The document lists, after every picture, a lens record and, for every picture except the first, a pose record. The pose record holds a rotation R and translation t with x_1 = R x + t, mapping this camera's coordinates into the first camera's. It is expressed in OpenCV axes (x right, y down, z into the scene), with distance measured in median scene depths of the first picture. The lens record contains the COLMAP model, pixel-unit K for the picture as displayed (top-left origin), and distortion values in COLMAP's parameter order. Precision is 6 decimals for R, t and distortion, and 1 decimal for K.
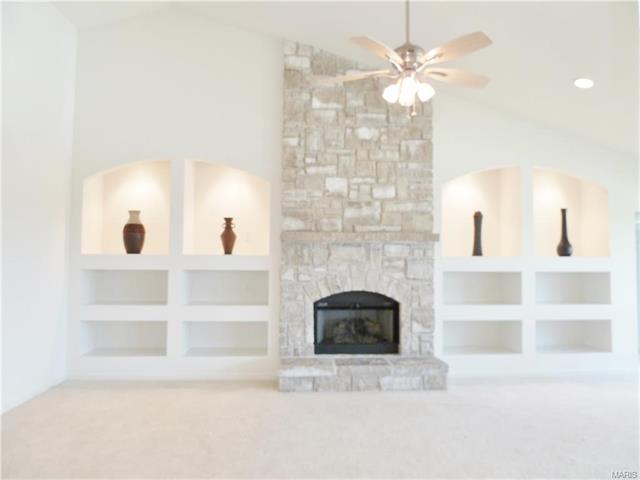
lens RADIAL K [[474.5, 0, 319.2], [0, 474.5, 237.6], [0, 0, 1]] dist [-0.038326, 0.007164]
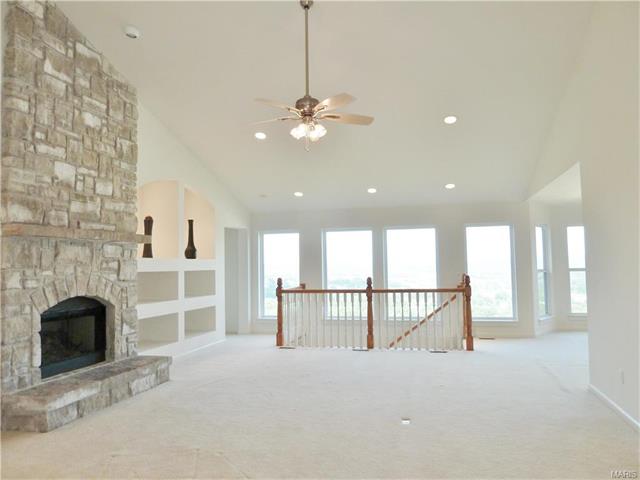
lens RADIAL K [[474.5, 0, 319.2], [0, 474.5, 237.6], [0, 0, 1]] dist [-0.038326, 0.007164]
pose [[0.312185, 0.043834, 0.949009, -0.606468], [-0.026872, 0.998943, -0.037300, 0.024164], [-0.949641, -0.013857, 0.313033, 0.309315]]
